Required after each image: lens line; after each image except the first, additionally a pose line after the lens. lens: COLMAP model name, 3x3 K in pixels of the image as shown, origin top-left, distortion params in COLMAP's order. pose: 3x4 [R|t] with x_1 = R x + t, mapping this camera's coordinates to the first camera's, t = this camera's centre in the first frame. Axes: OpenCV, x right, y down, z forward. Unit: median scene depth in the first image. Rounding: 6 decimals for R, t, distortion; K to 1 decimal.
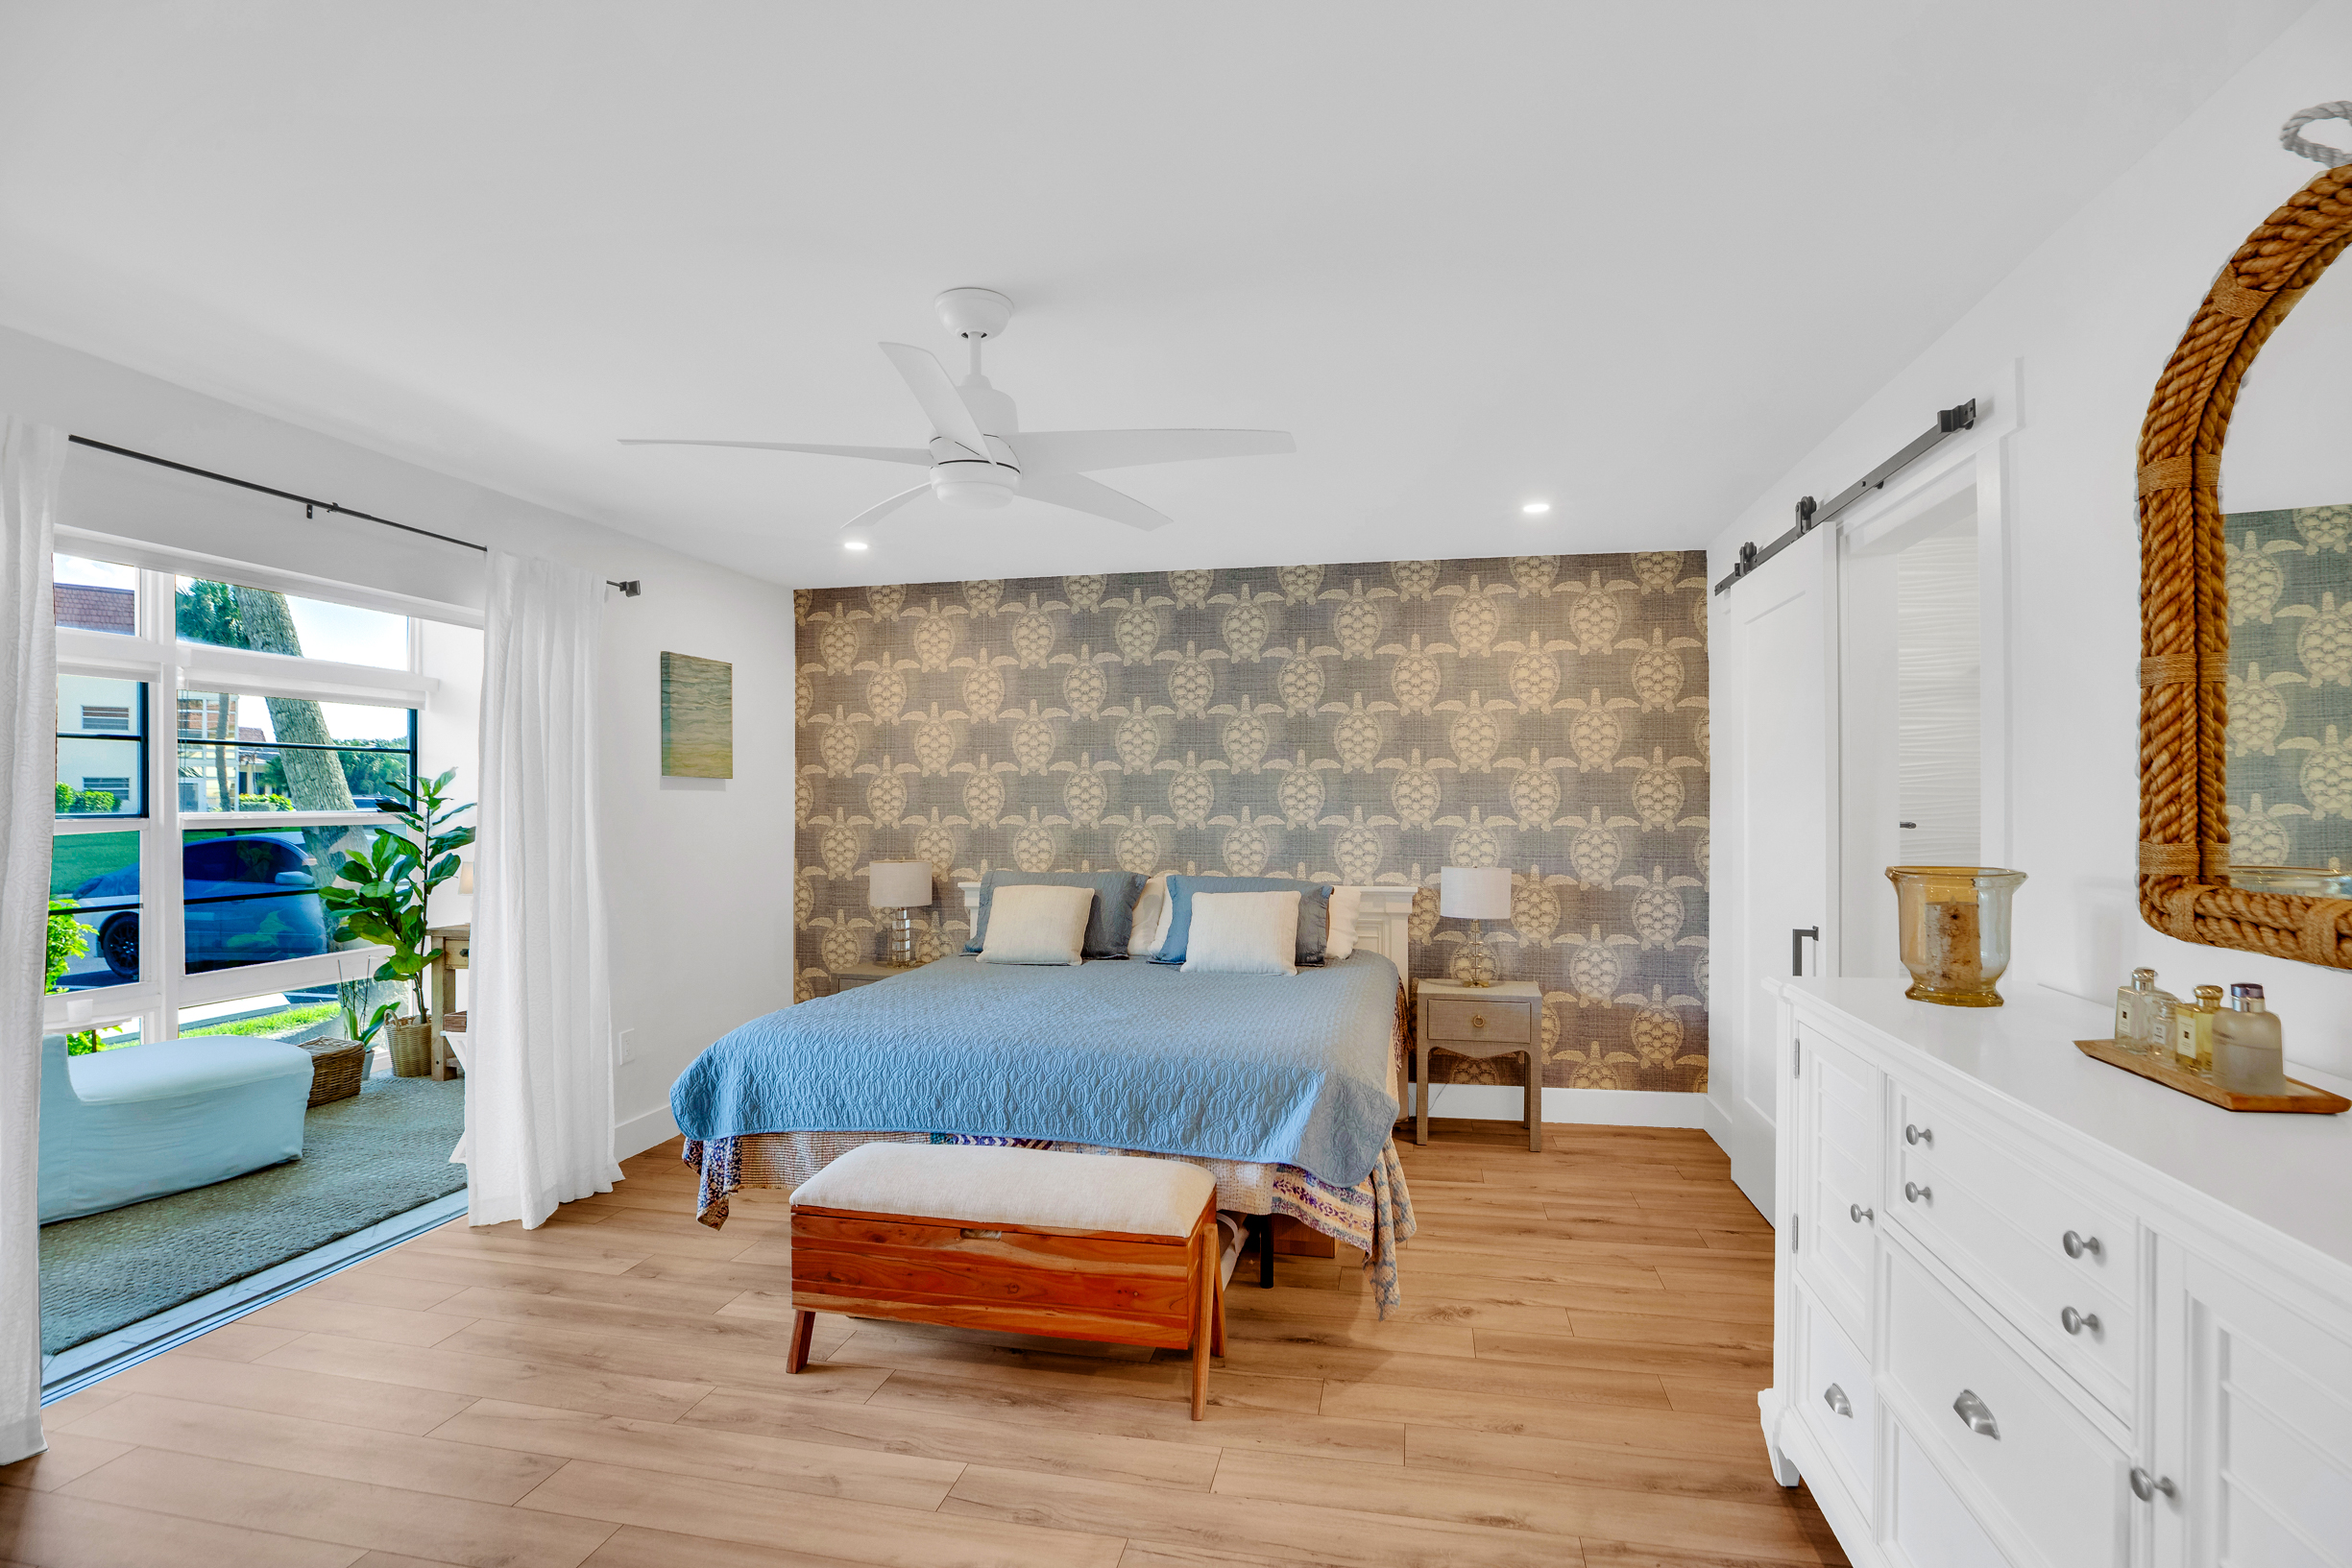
lens RADIAL K [[1083.6, 0, 1195.8], [0, 1083.6, 801.1], [0, 0, 1]] dist [-0.042562, 0.012906]
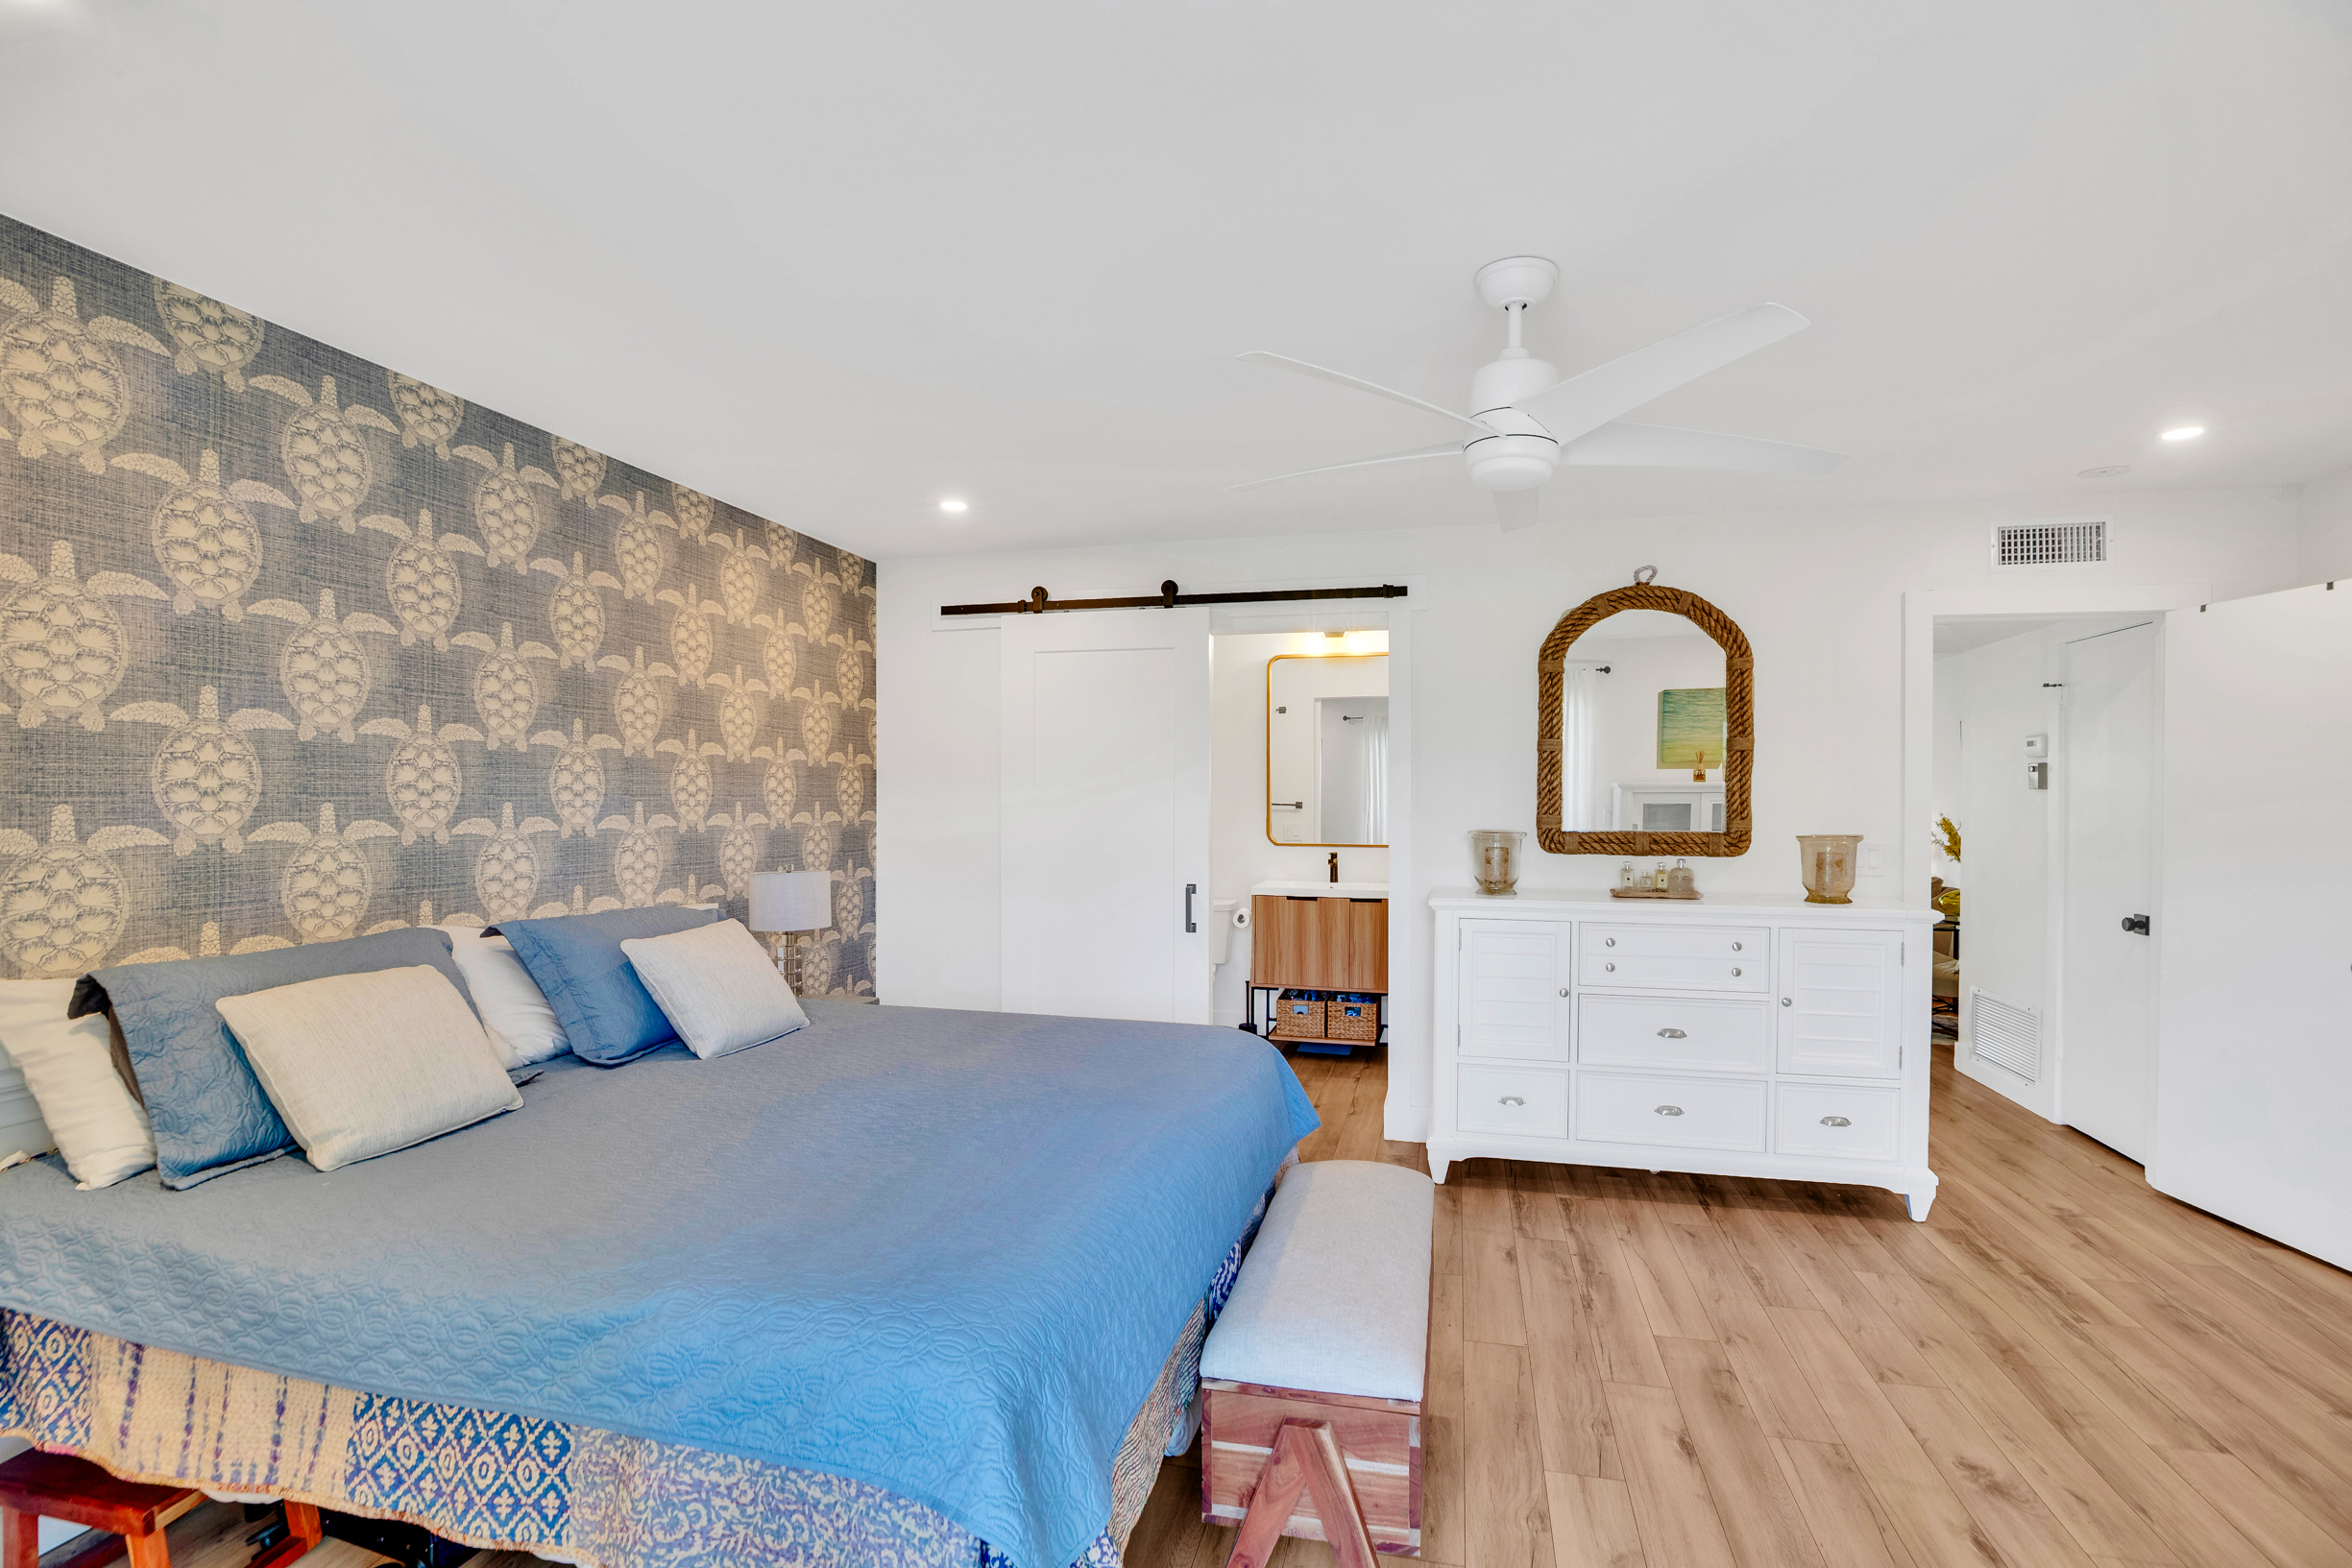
lens RADIAL K [[1083.6, 0, 1209.8], [0, 1083.6, 794.4], [0, 0, 1]] dist [-0.042562, 0.012906]
pose [[0.032831, 0.004306, 0.999452, -0.552116], [-0.001904, 0.999989, -0.004246, 0.001616], [-0.999459, -0.001763, 0.032839, 0.585292]]
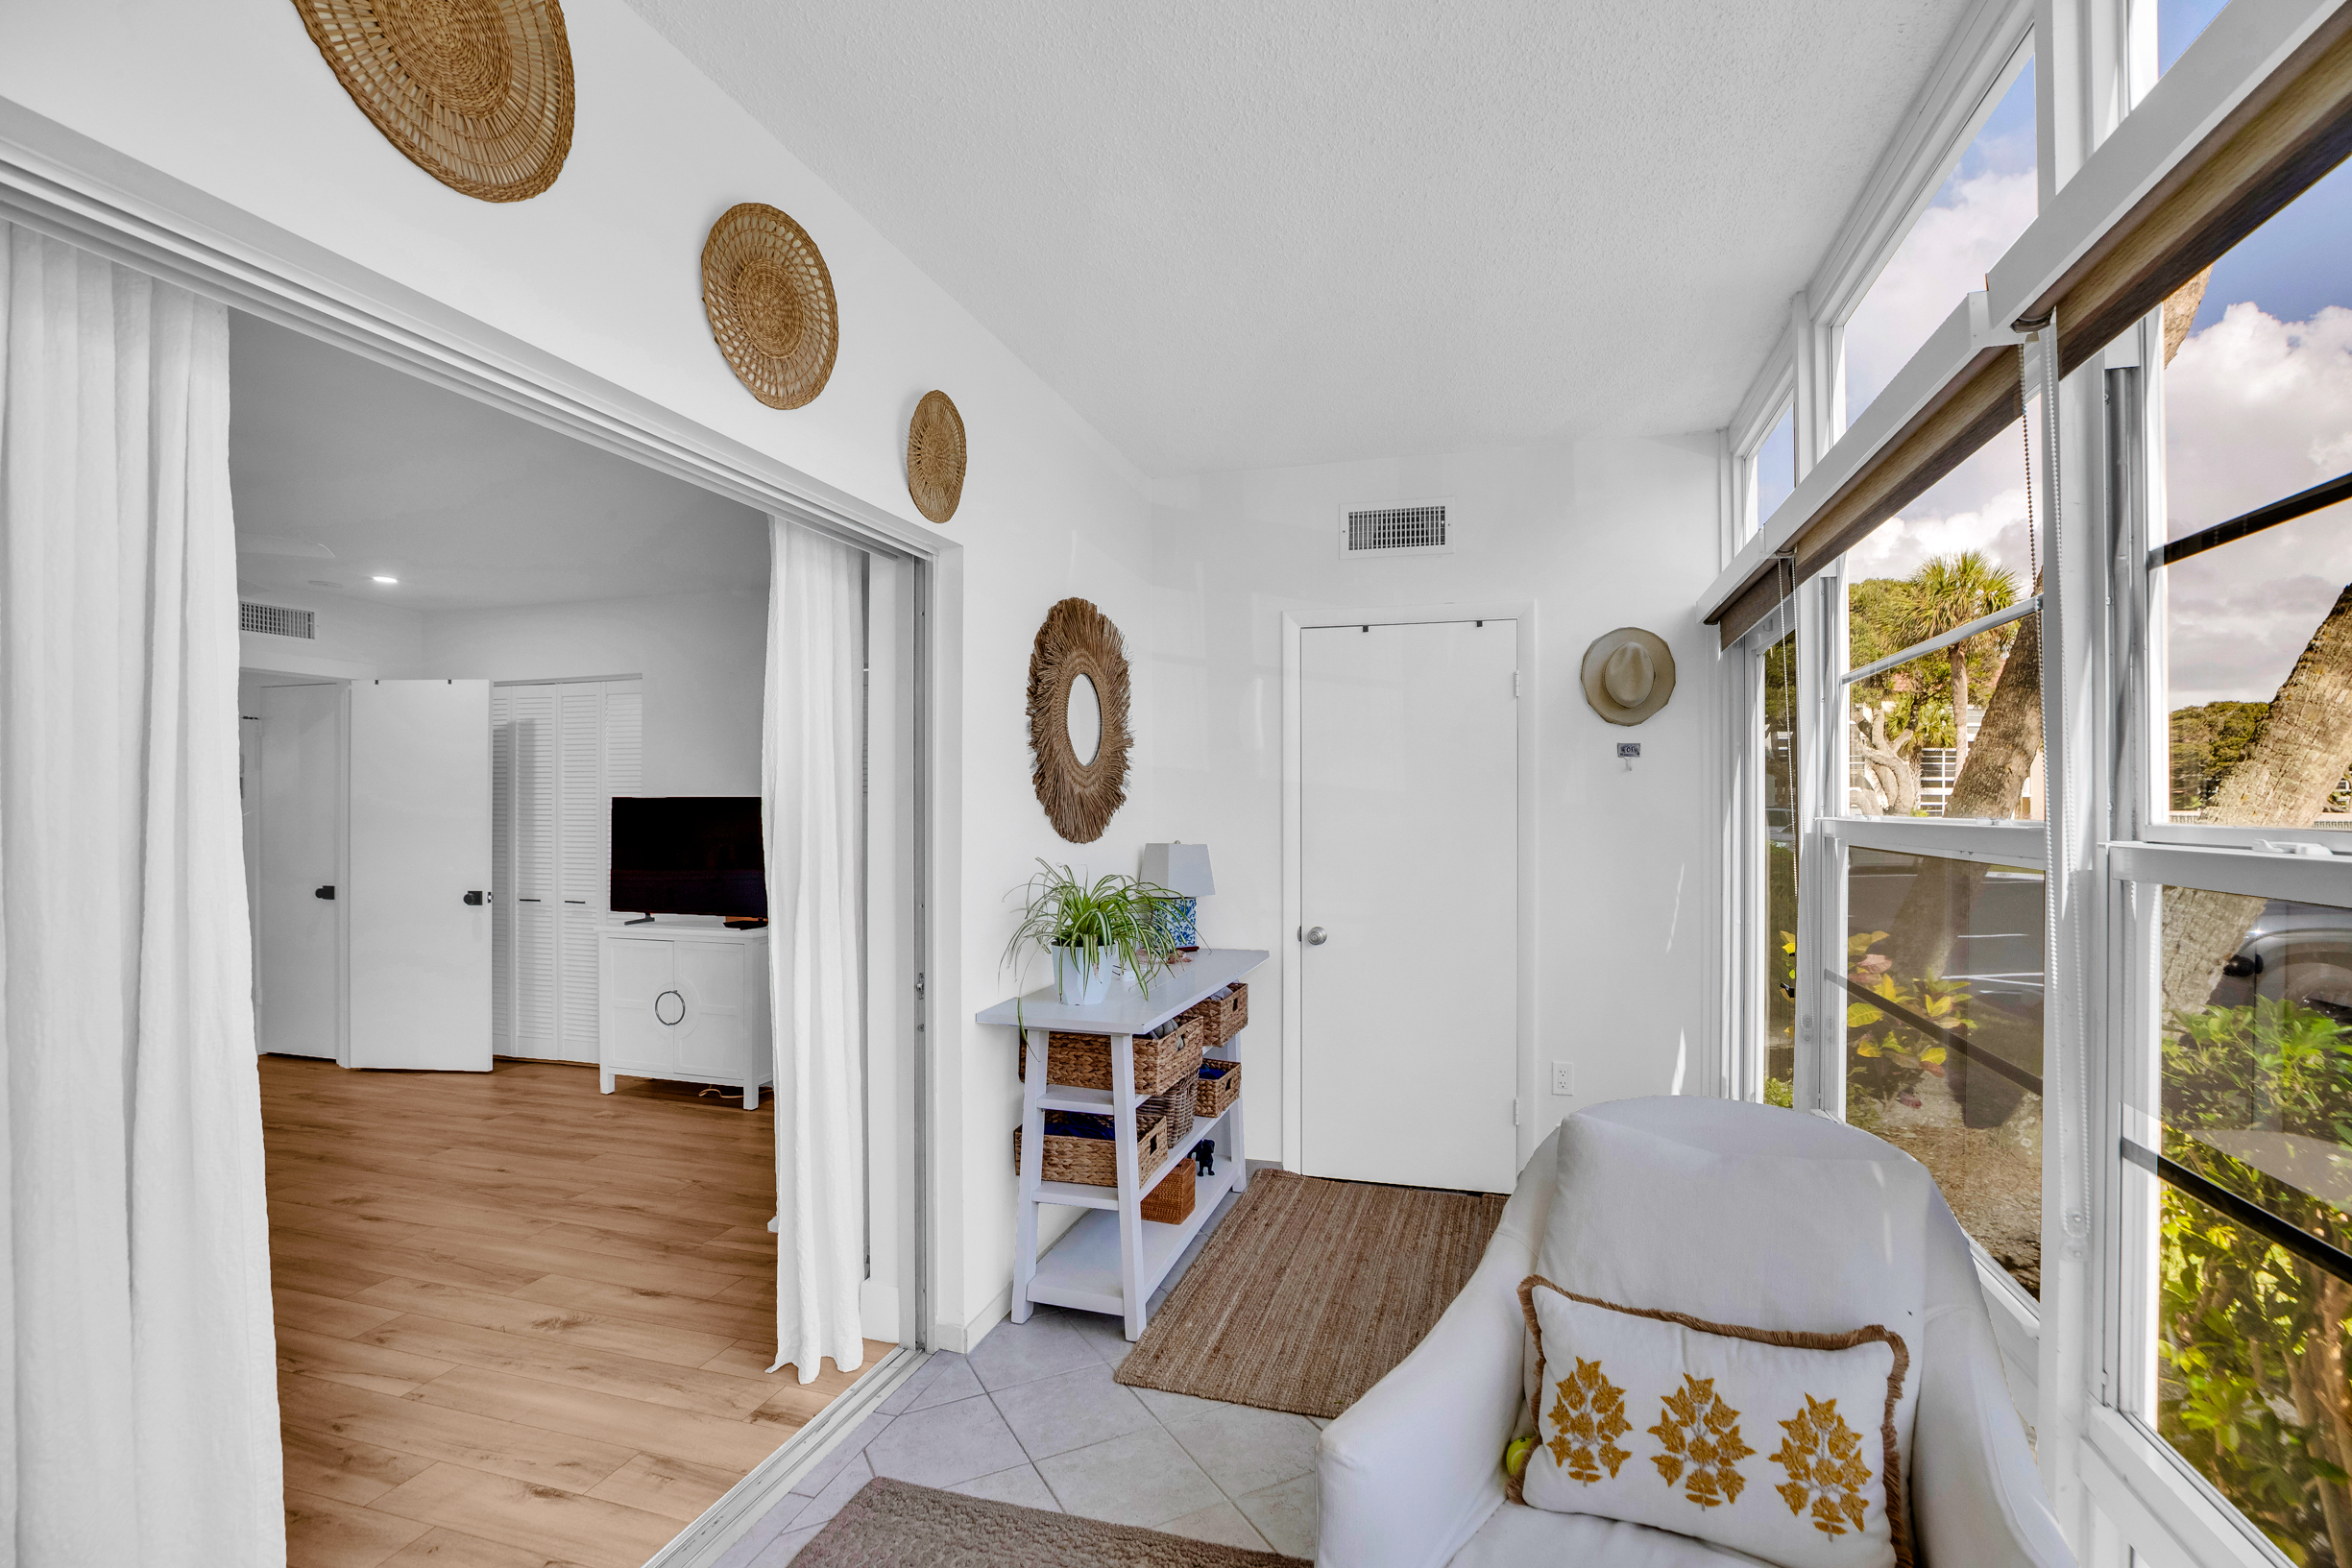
lens RADIAL K [[1083.6, 0, 1229.0], [0, 1083.6, 795.4], [0, 0, 1]] dist [-0.042562, 0.012906]
pose [[-0.998068, -0.001230, 0.062121, -0.785694], [-0.001427, 0.999994, -0.003130, -0.008362], [-0.062116, -0.003213, -0.998064, 1.003370]]
